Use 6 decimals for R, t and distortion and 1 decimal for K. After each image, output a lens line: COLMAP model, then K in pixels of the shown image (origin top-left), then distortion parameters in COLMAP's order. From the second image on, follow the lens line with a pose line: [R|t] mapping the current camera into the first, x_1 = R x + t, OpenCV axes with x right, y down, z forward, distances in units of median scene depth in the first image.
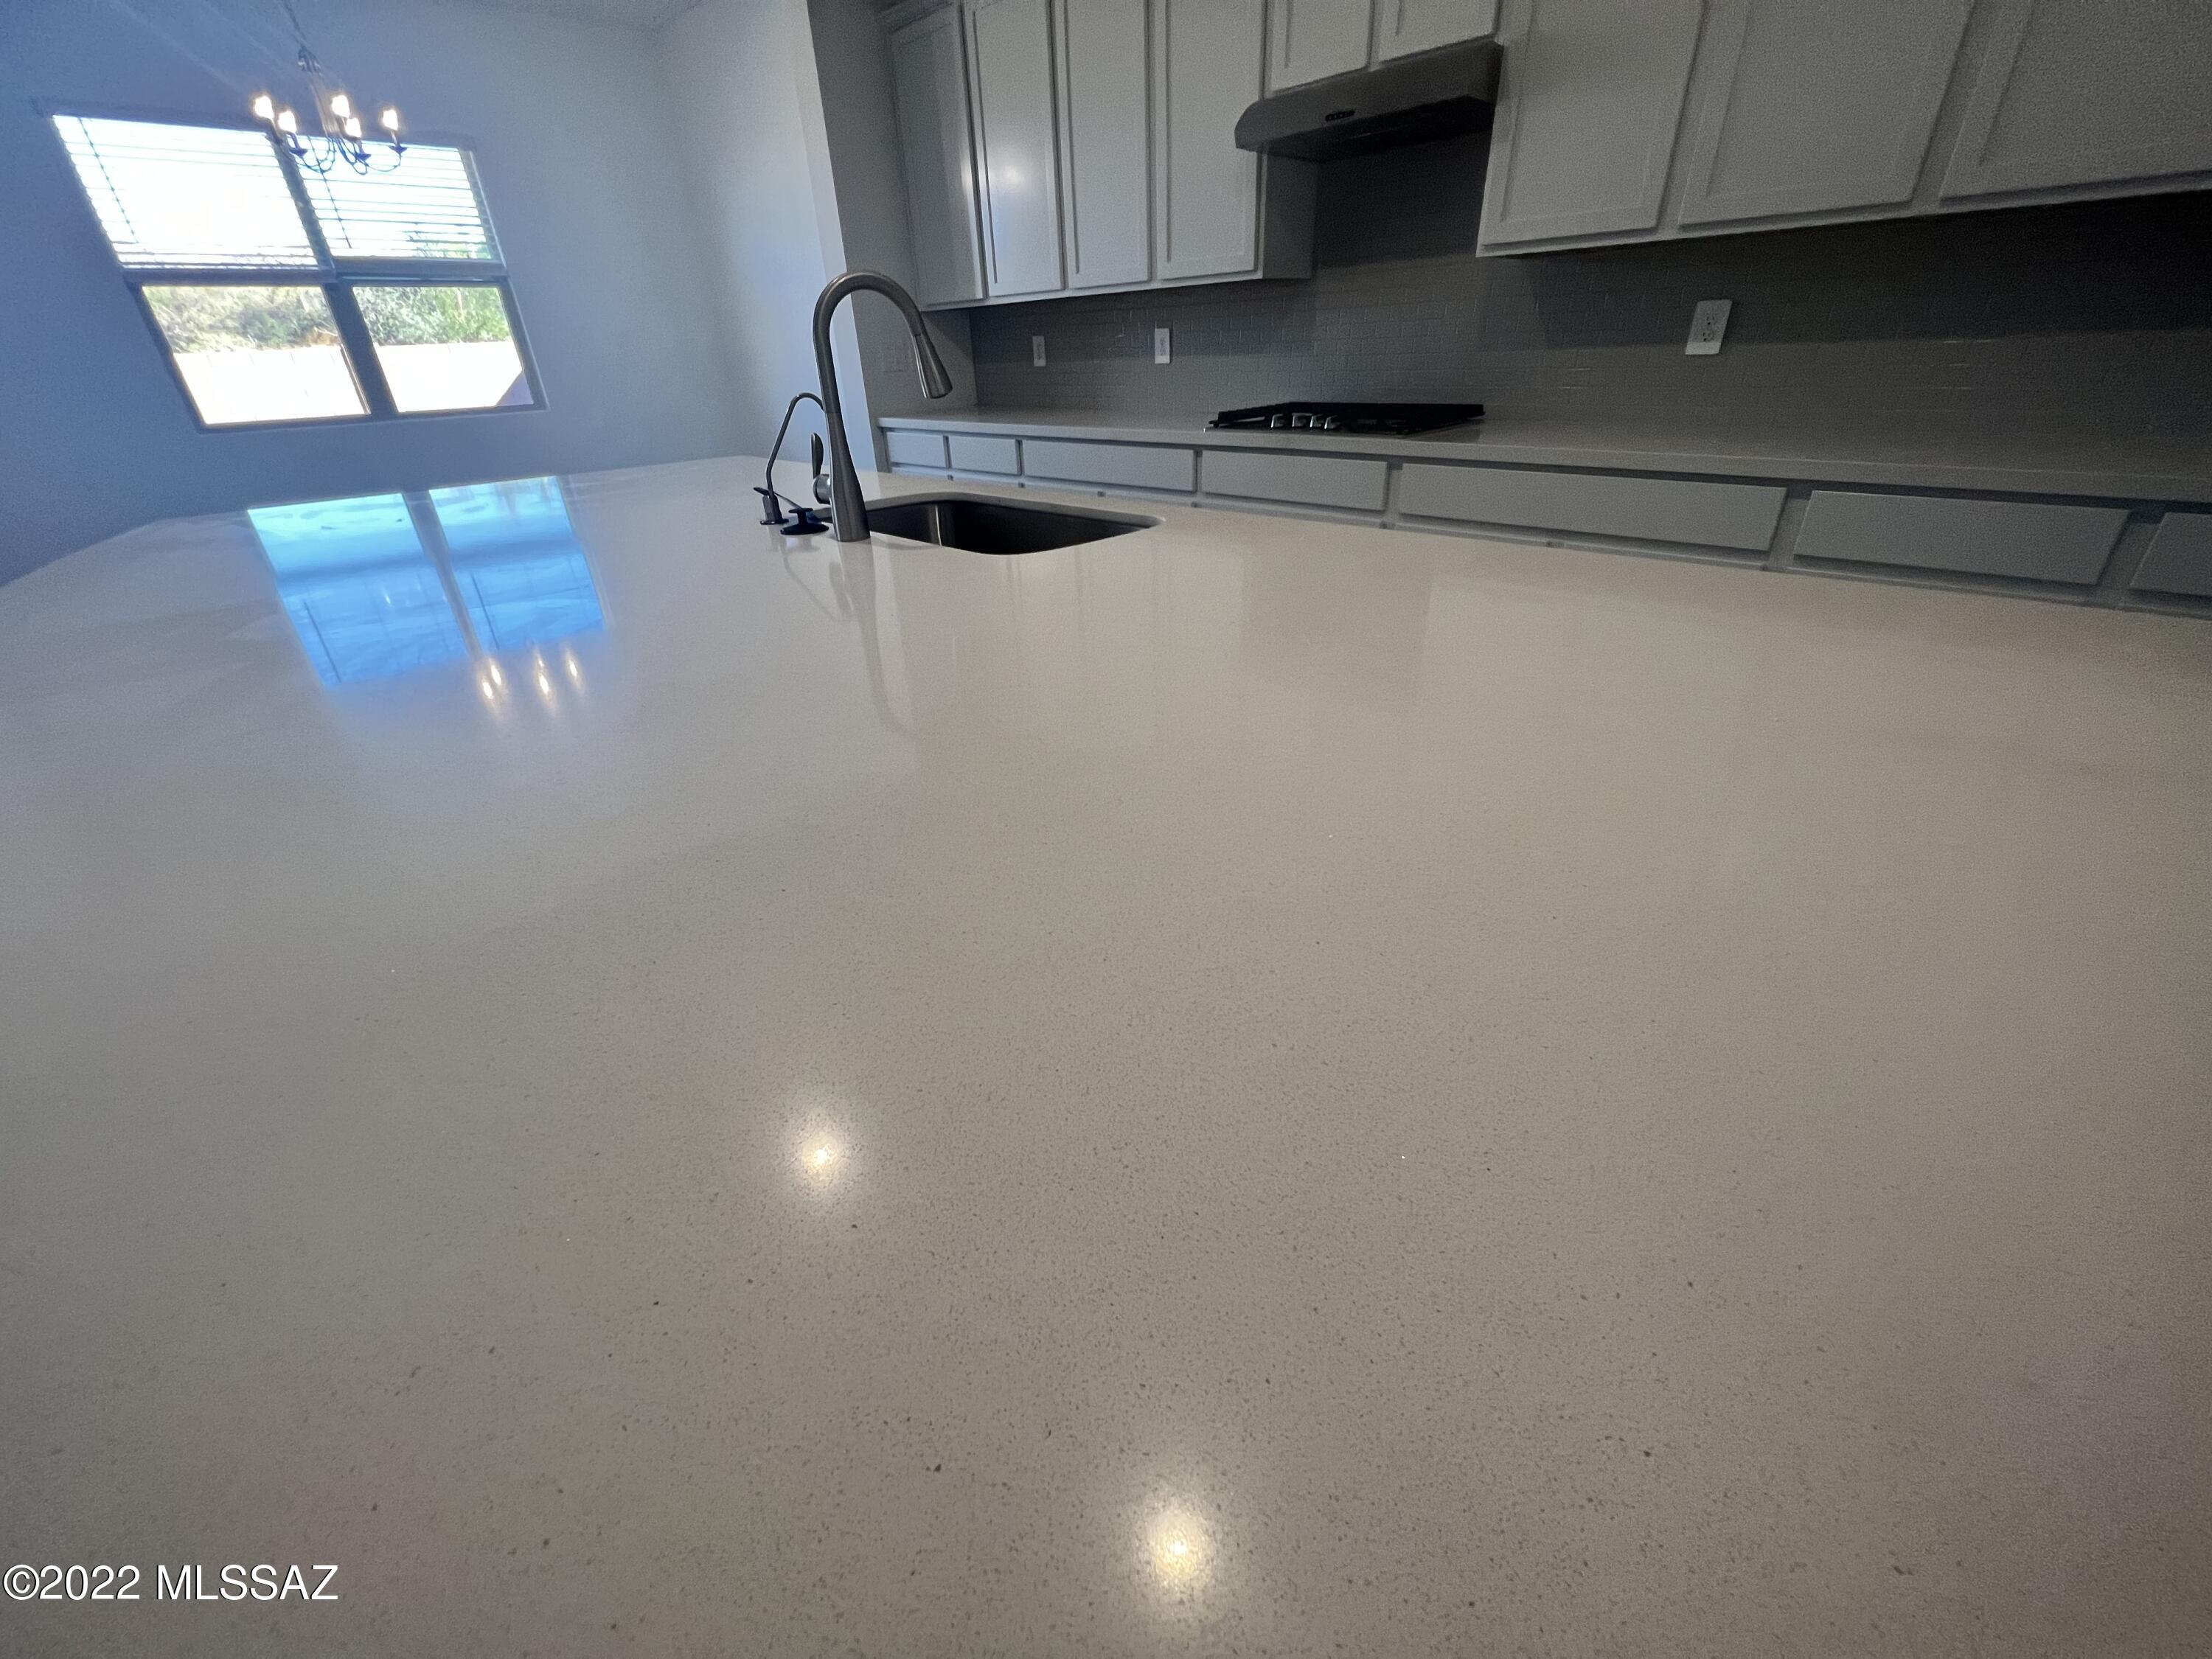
lens RADIAL K [[884.1, 0, 1105.0], [0, 884.1, 830.9], [0, 0, 1]] dist [-0.000927, 0.000038]
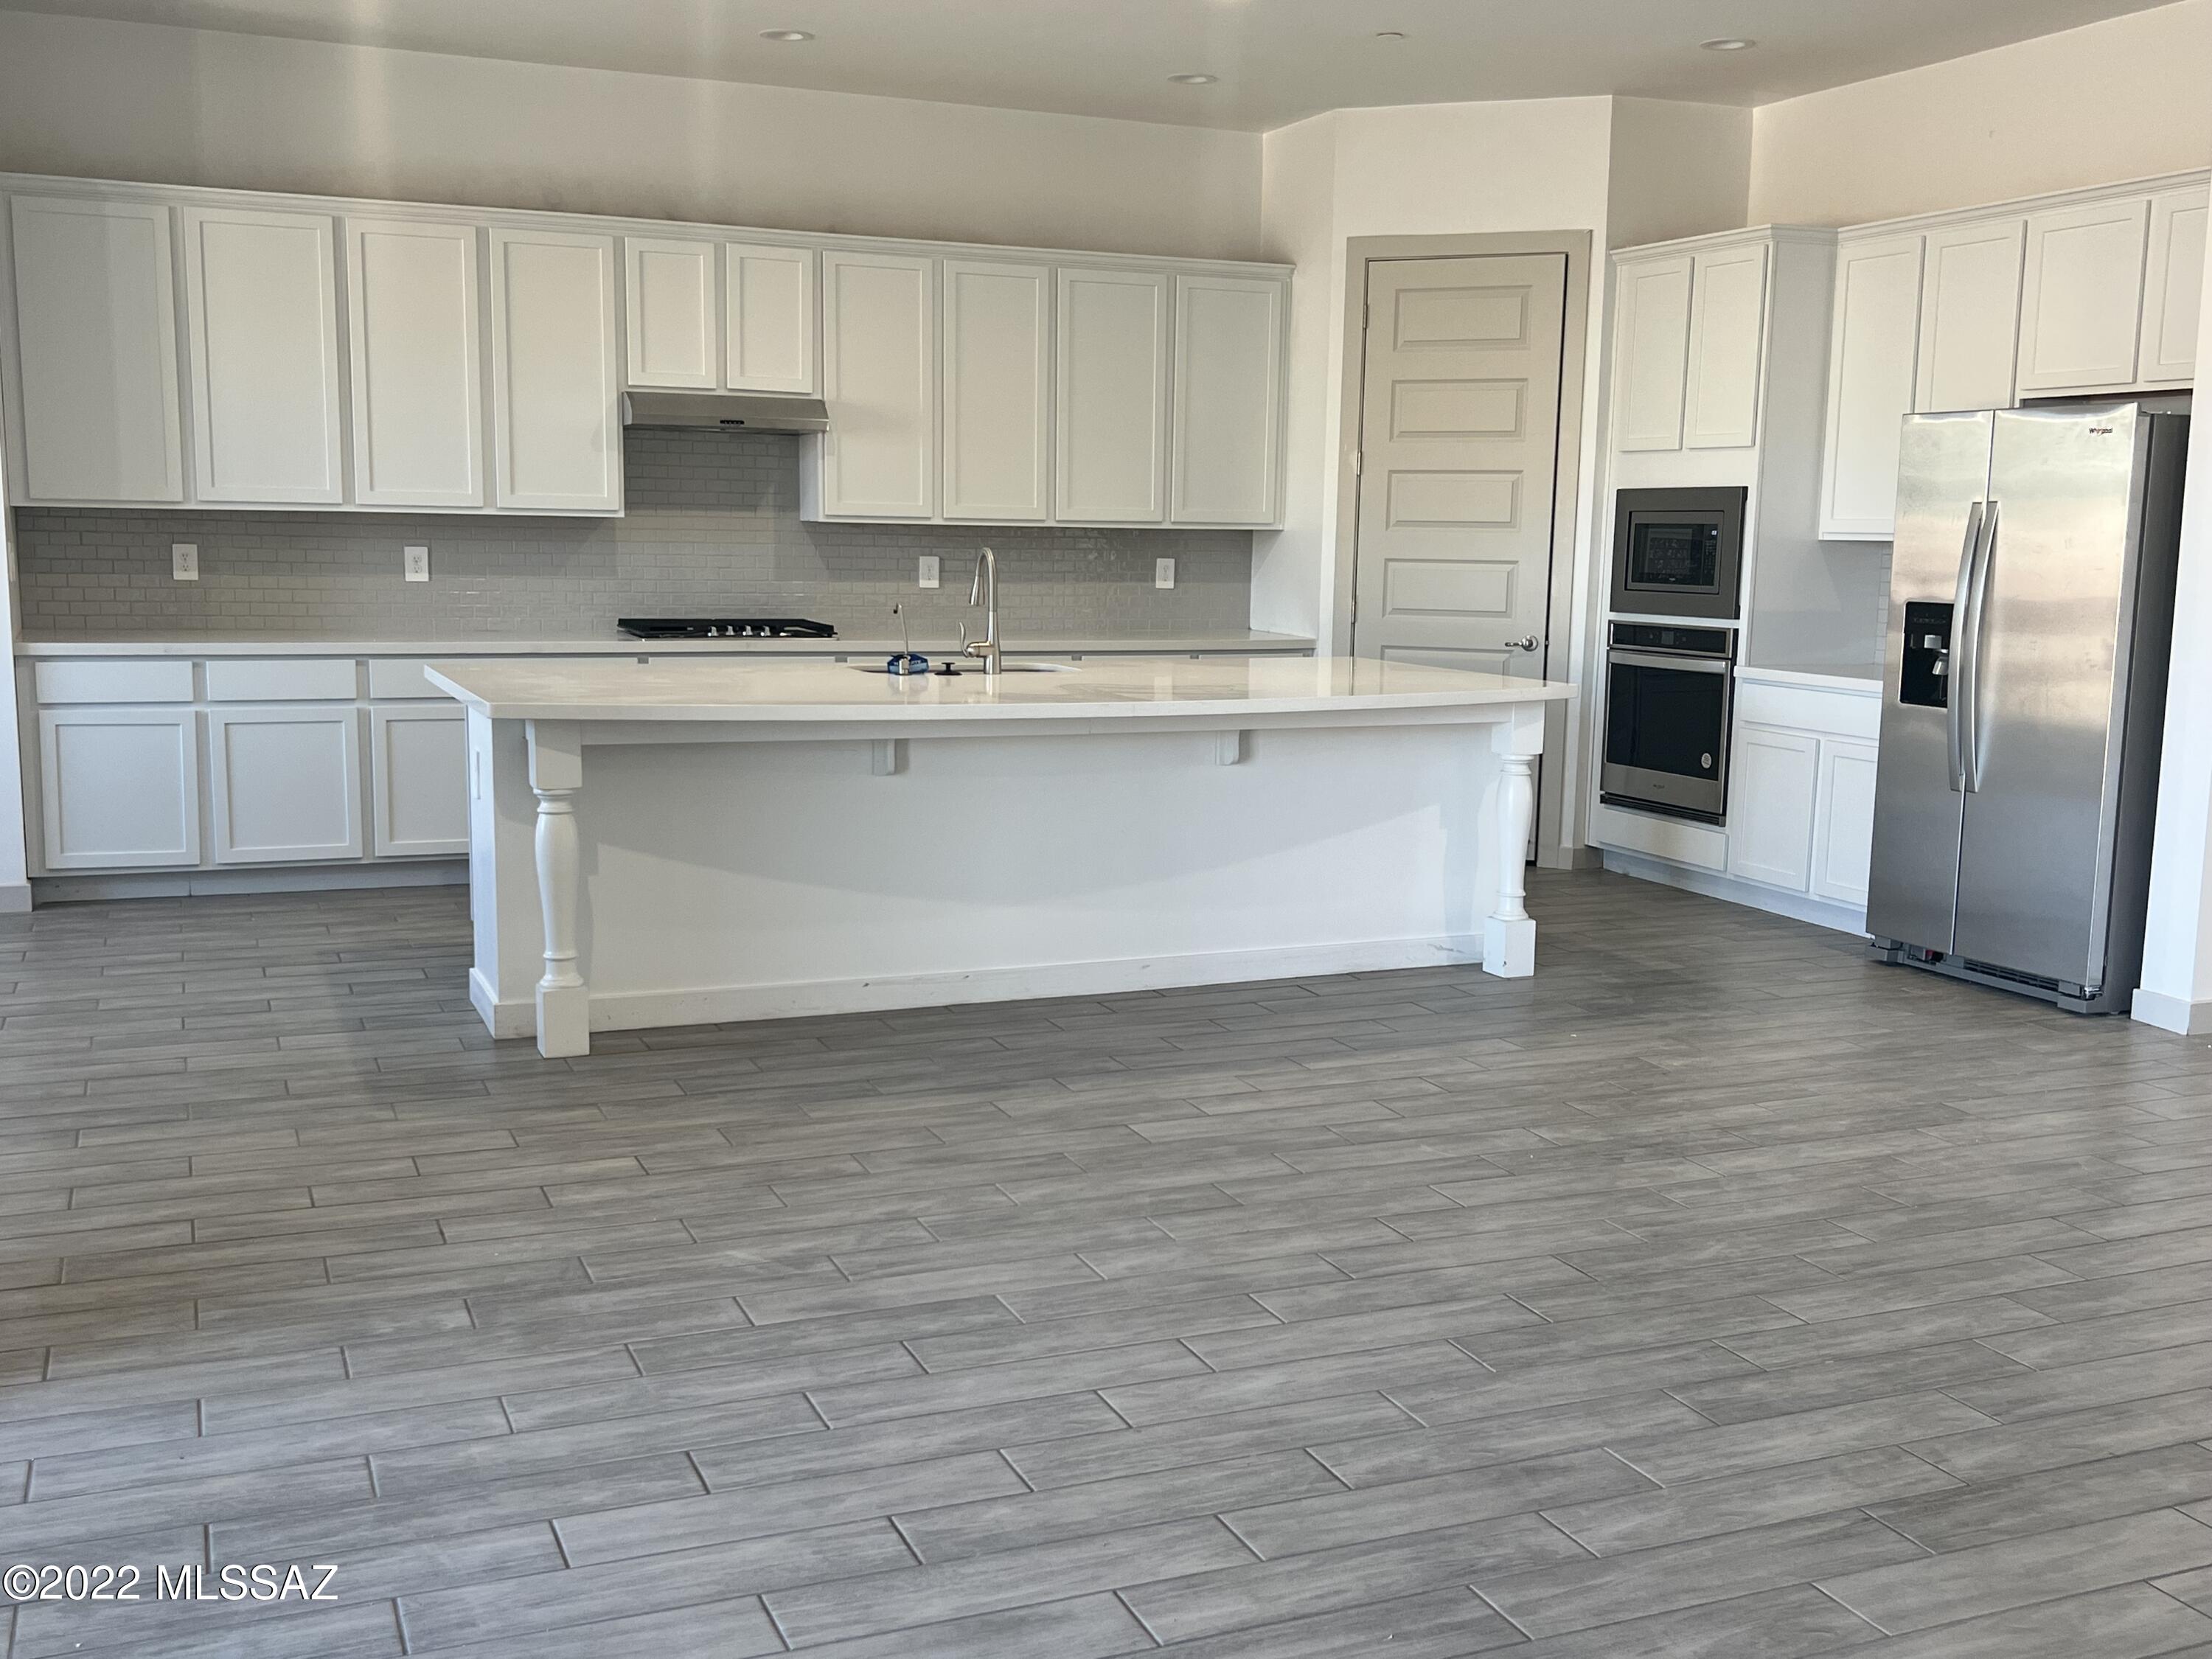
lens RADIAL K [[2190.8, 0, 1121.2], [0, 2190.8, 850.4], [0, 0, 1]] dist [0.036534, 0.000000]
pose [[0.357762, -0.092013, 0.929269, -2.227118], [0.425450, 0.901911, -0.074491, 0.229553], [-0.831264, 0.422007, 0.361816, -0.350660]]
